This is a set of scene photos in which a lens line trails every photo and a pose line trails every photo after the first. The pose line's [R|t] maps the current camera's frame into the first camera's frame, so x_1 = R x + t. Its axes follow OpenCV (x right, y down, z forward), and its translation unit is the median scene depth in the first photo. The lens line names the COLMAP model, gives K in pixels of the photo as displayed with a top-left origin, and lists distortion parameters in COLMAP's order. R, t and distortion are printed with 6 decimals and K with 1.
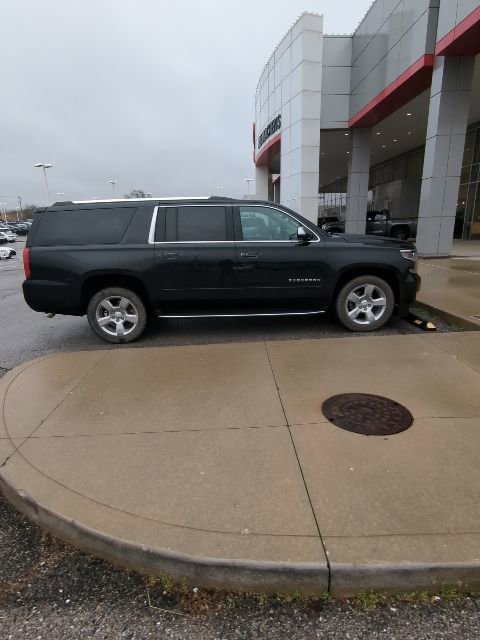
lens RADIAL K [[357.3, 0, 236.4], [0, 357.3, 319.9], [0, 0, 1]] dist [-0.000578, 0.000267]
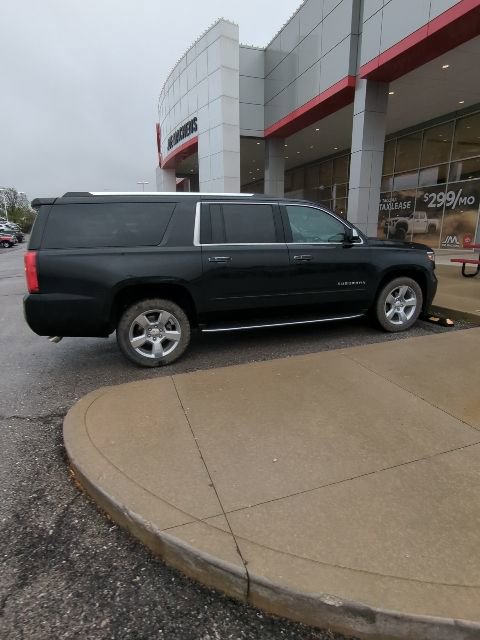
lens RADIAL K [[357.3, 0, 236.4], [0, 357.3, 319.9], [0, 0, 1]] dist [-0.000578, 0.000267]
pose [[0.953480, -0.060719, 0.295279, -0.392808], [0.064705, 0.997897, -0.003739, -0.027282], [-0.294431, 0.022671, 0.955404, 0.158003]]
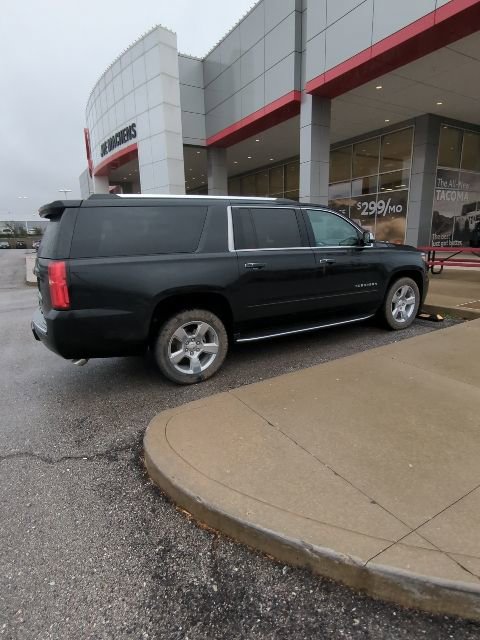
lens RADIAL K [[357.3, 0, 236.4], [0, 357.3, 319.9], [0, 0, 1]] dist [-0.000578, 0.000267]
pose [[0.874070, -0.108331, 0.473567, -0.600855], [0.127826, 0.991755, -0.009061, -0.049866], [-0.468681, 0.068454, 0.880711, 0.283373]]
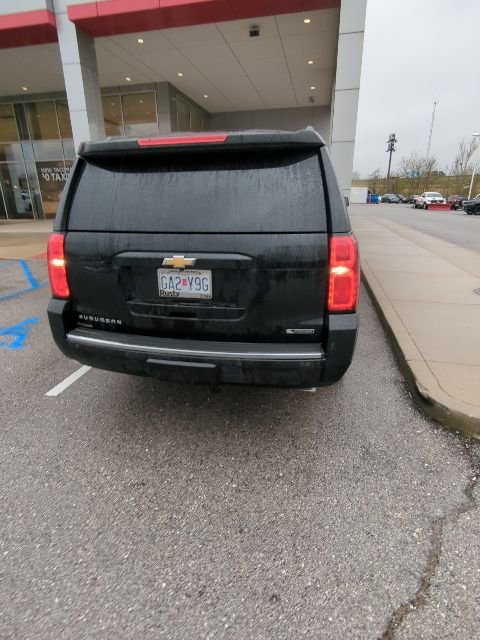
lens RADIAL K [[357.3, 0, 236.4], [0, 357.3, 319.9], [0, 0, 1]] dist [-0.000578, 0.000267]
pose [[0.234831, -0.294302, 0.926413, -0.972505], [0.254928, 0.938350, 0.233474, -0.223697], [-0.938012, 0.181342, 0.295379, 0.987300]]
